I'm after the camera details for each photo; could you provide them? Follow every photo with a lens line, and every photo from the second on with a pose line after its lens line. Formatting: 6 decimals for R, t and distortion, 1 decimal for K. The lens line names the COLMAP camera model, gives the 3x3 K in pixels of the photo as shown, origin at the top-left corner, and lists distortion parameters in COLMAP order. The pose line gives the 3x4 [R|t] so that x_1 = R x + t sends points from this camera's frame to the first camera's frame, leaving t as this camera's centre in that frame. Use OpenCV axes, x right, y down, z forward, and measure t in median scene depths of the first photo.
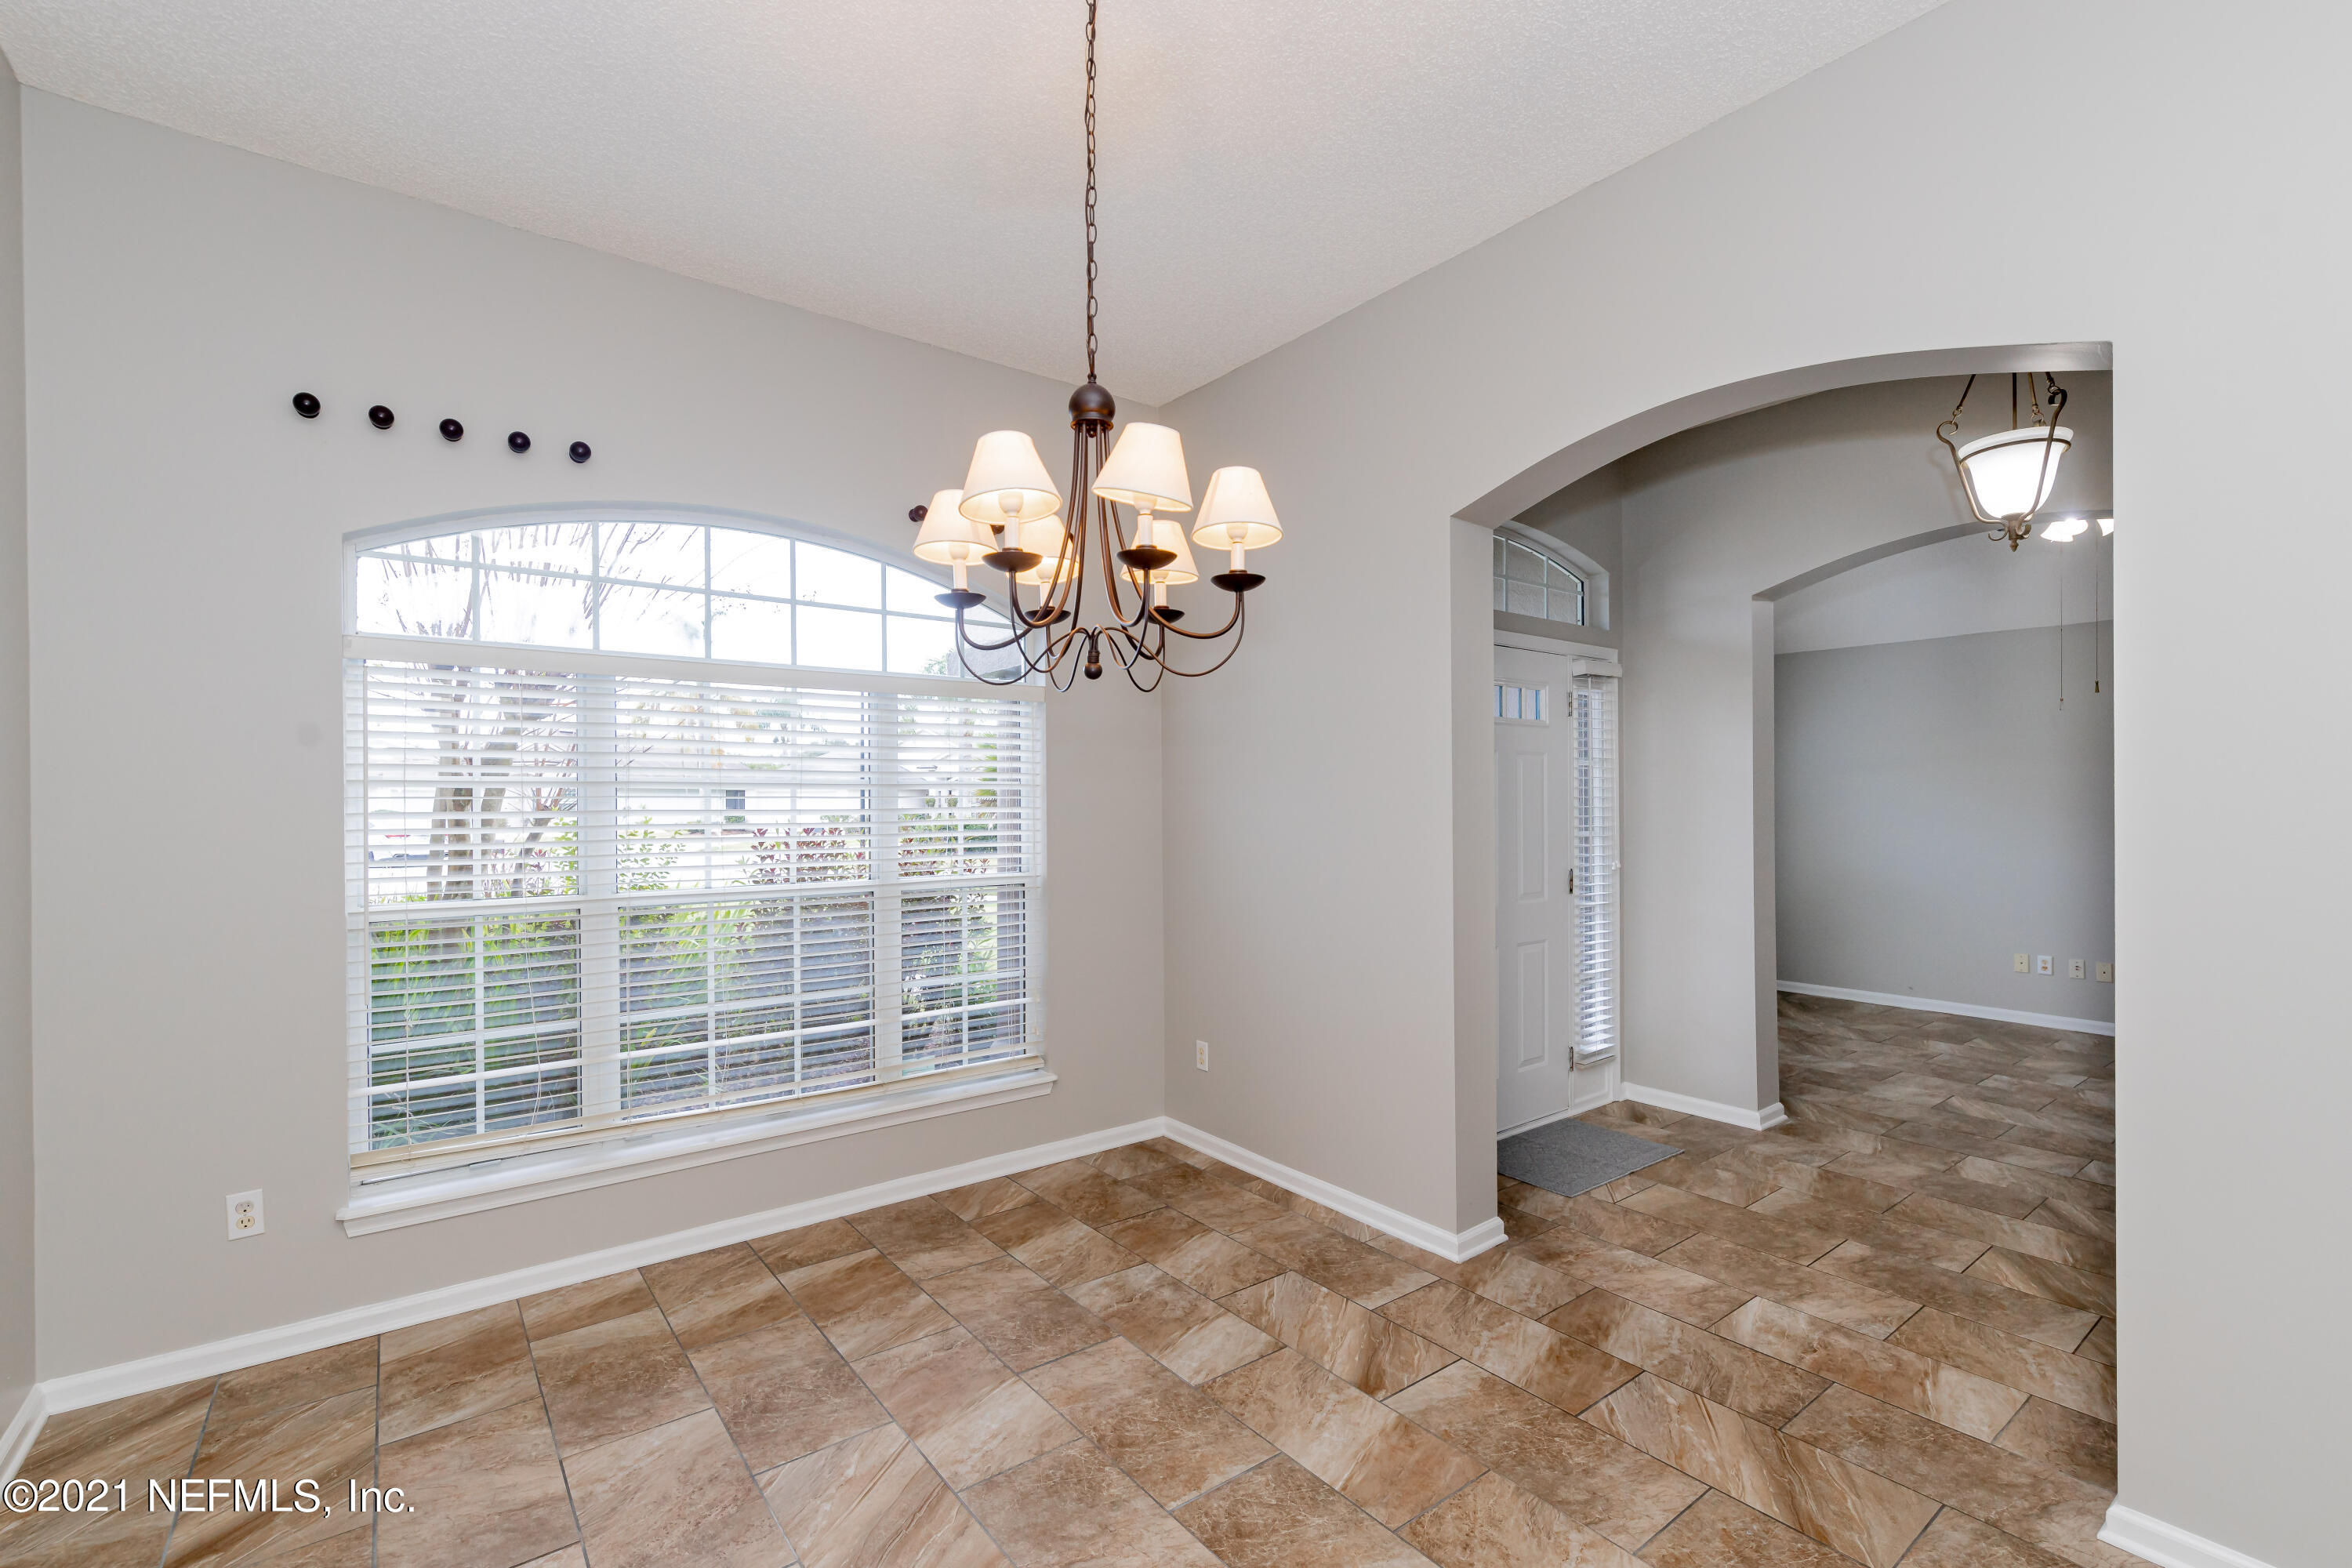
lens RADIAL K [[1041.7, 0, 1169.3], [0, 1041.7, 809.0], [0, 0, 1]] dist [0.000031, 0.001630]
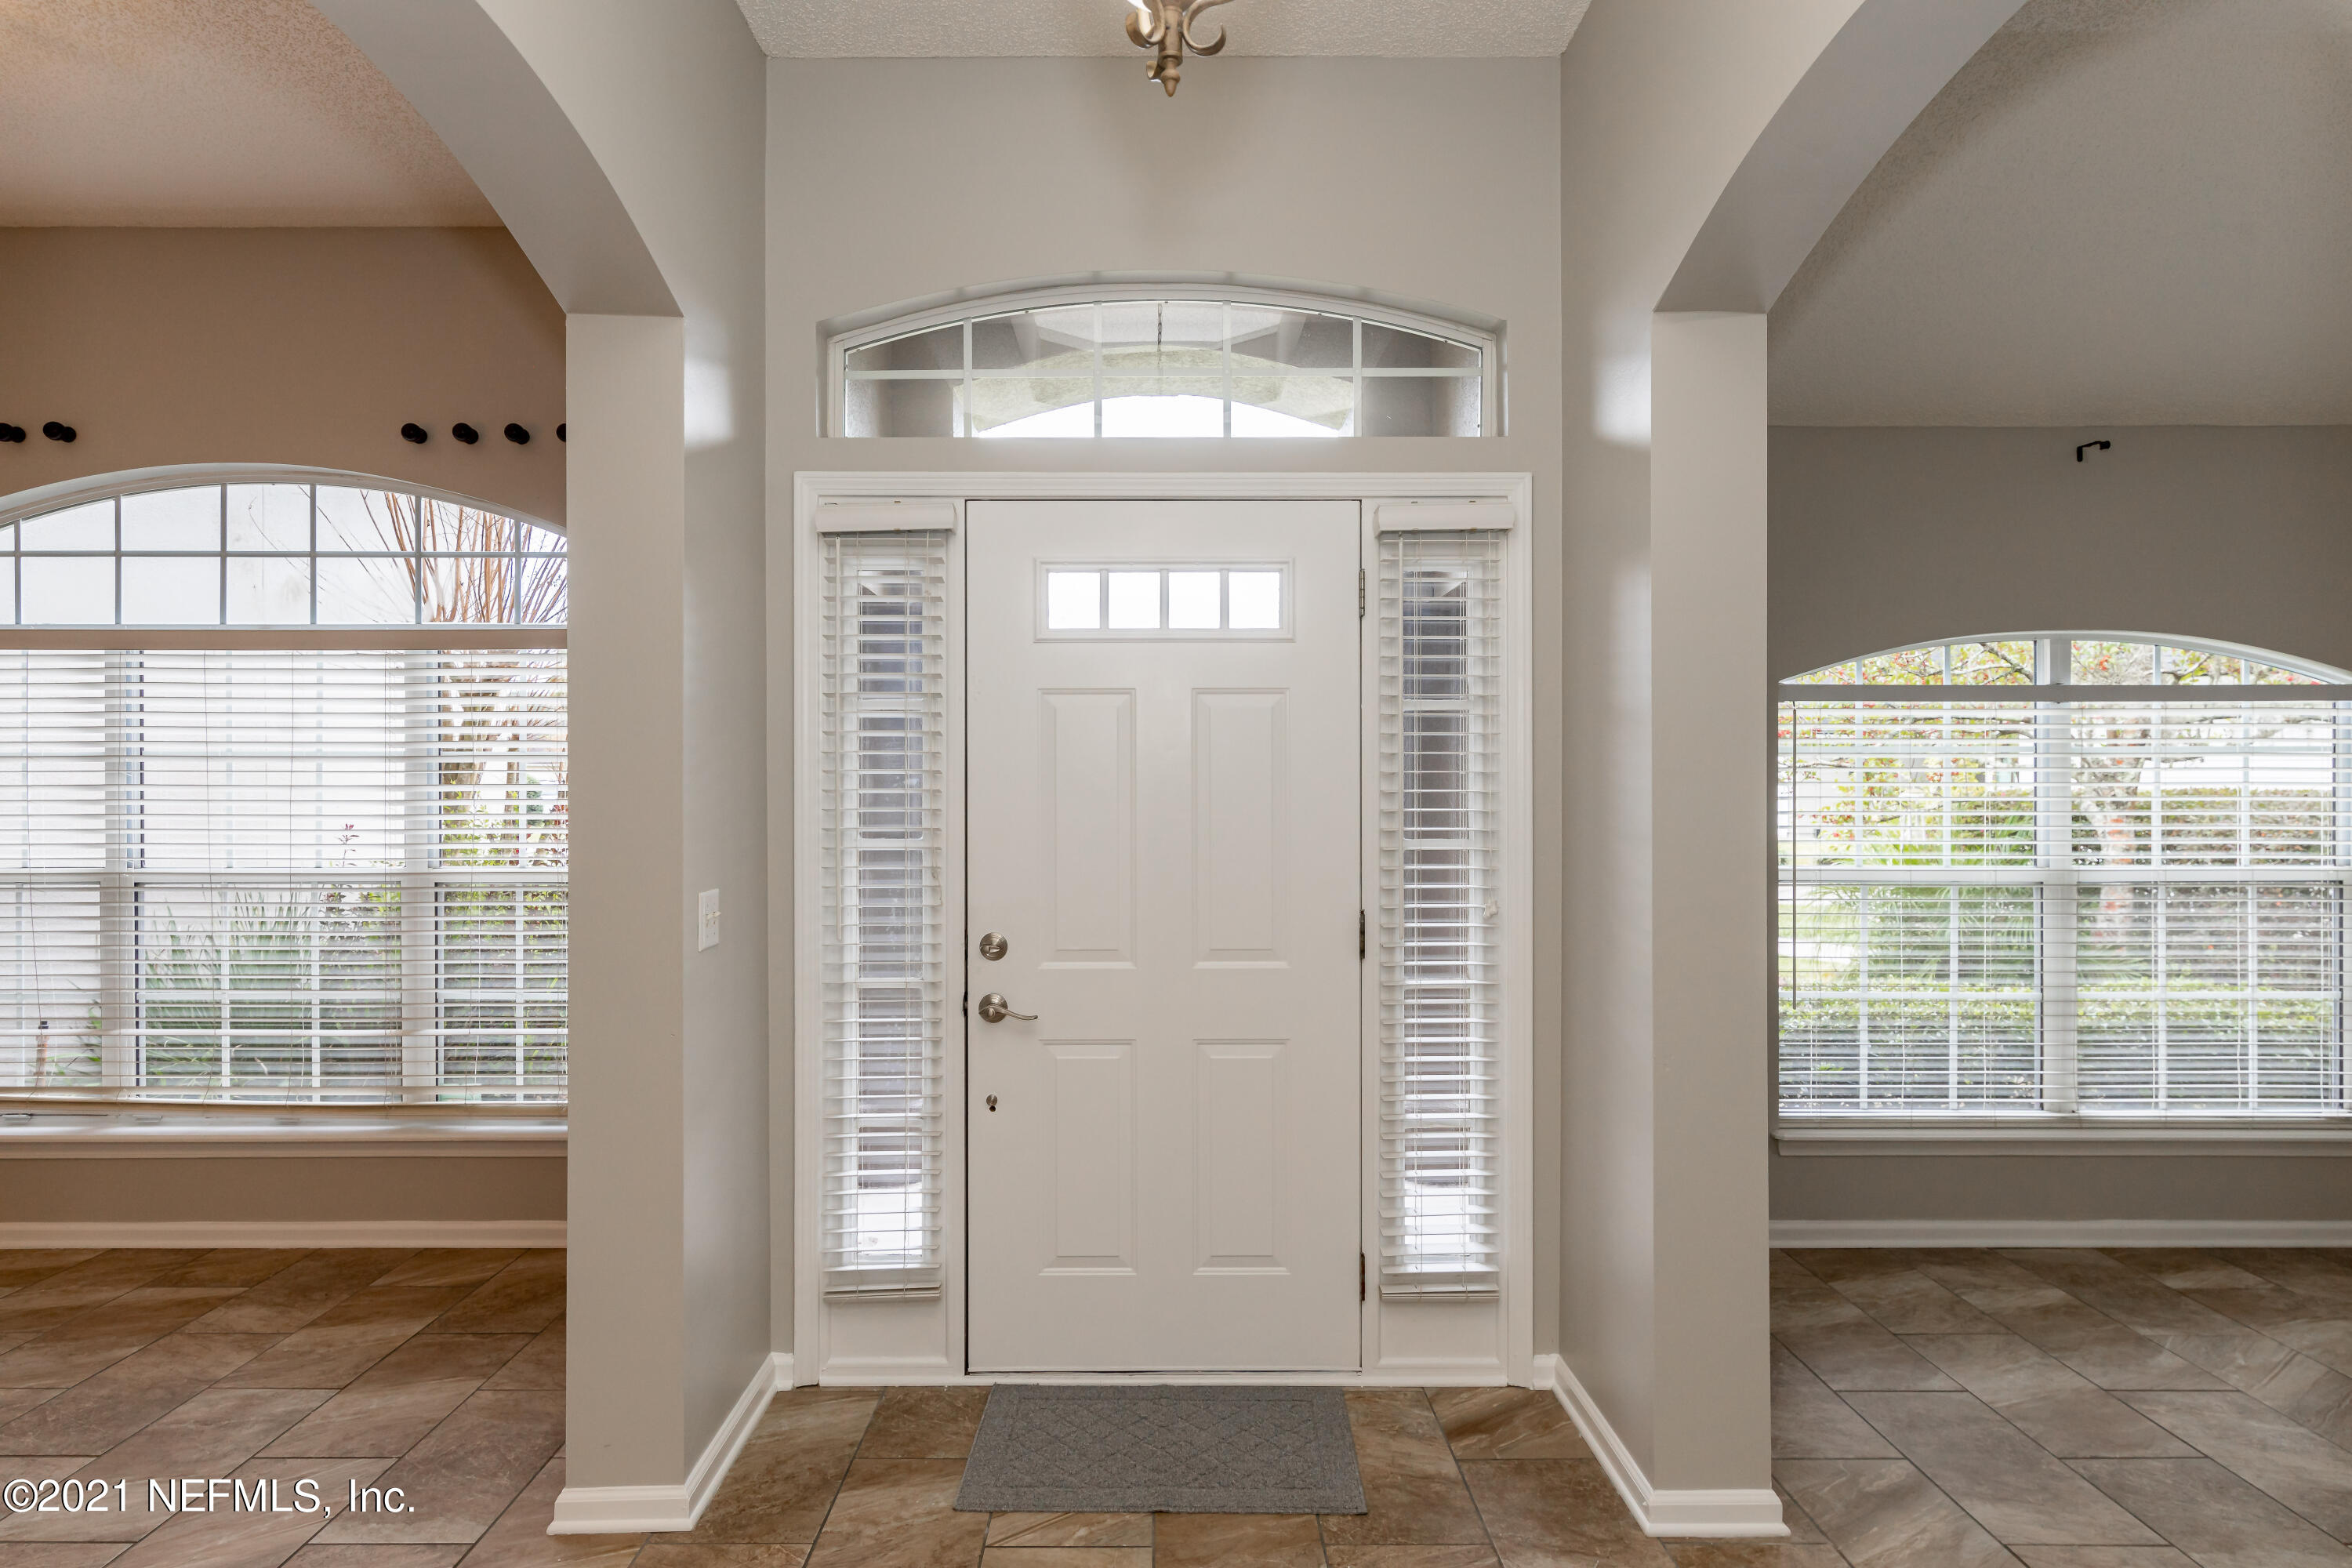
lens RADIAL K [[1341.7, 0, 1151.9], [0, 1341.7, 786.0], [0, 0, 1]] dist [0.005795, -0.003998]
pose [[0.792711, 0.006788, -0.609559, 1.028871], [-0.010012, 0.999948, -0.001884, -0.004067], [0.609515, 0.007596, 0.792738, 0.583325]]
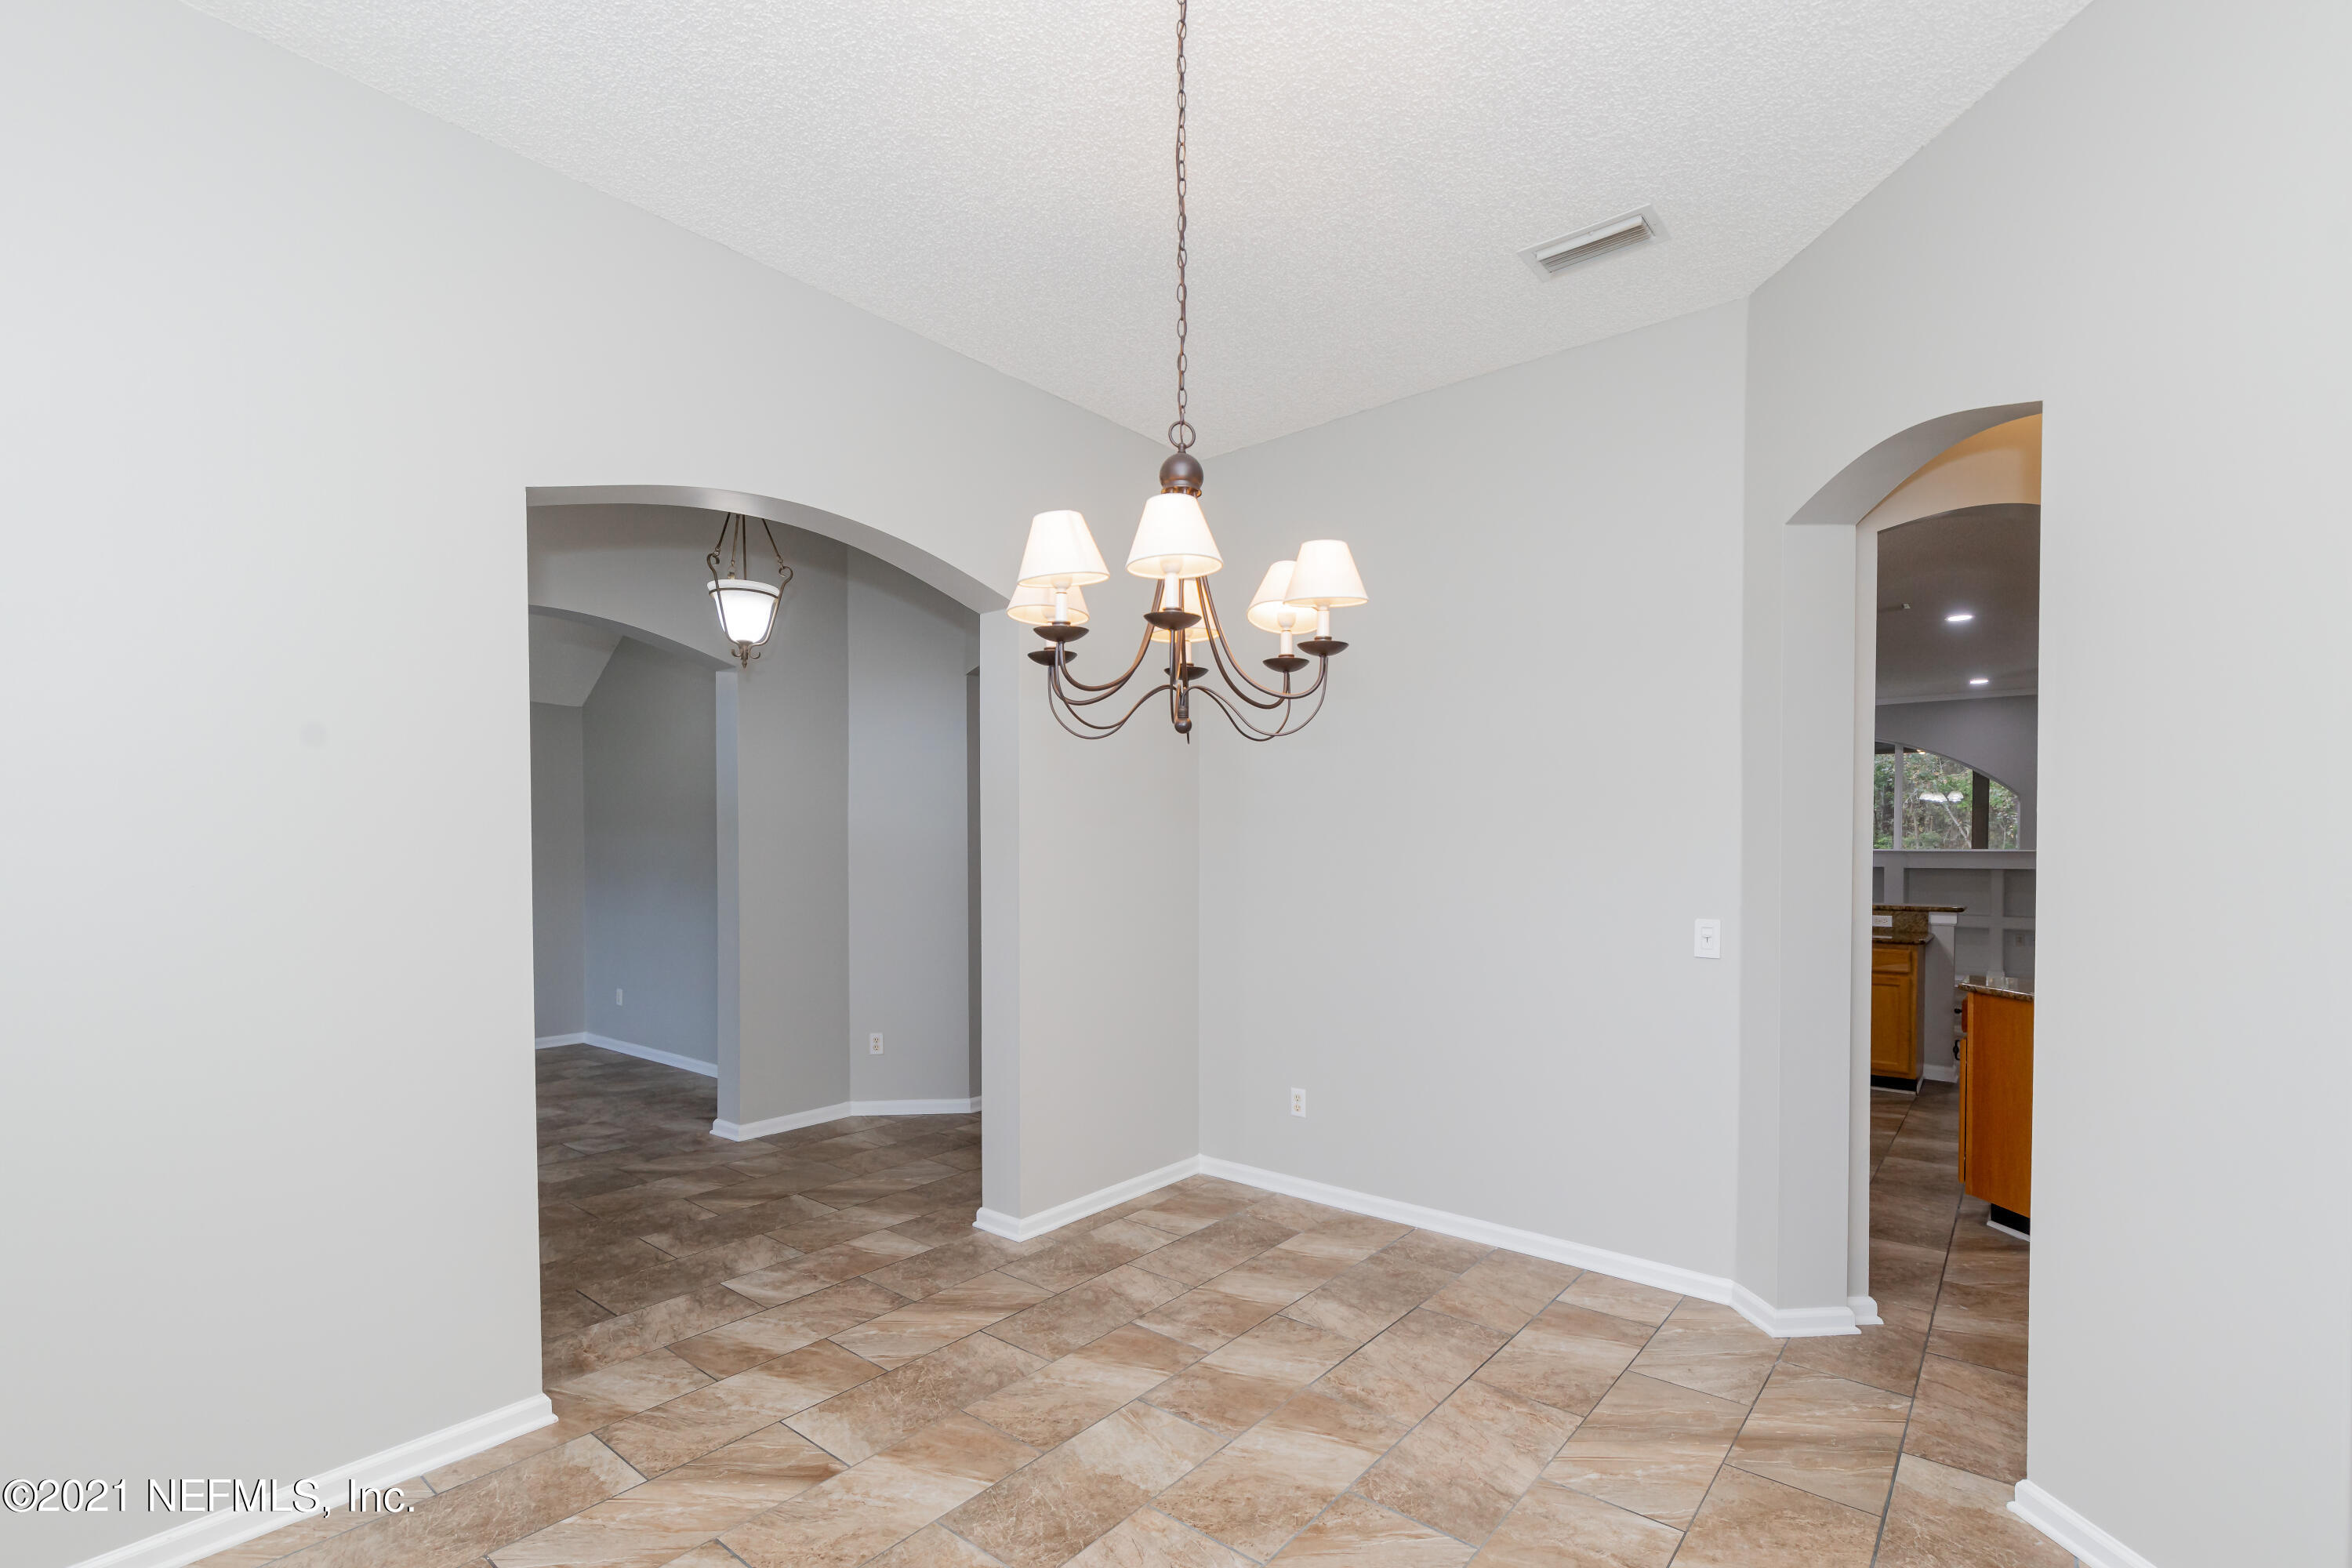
lens RADIAL K [[1041.7, 0, 1221.8], [0, 1041.7, 877.7], [0, 0, 1]] dist [0.000031, 0.001630]
pose [[-0.244109, -0.025944, 0.969401, -0.624274], [0.015424, 0.999412, 0.030631, -0.005178], [-0.969625, 0.022429, -0.243565, 0.681895]]
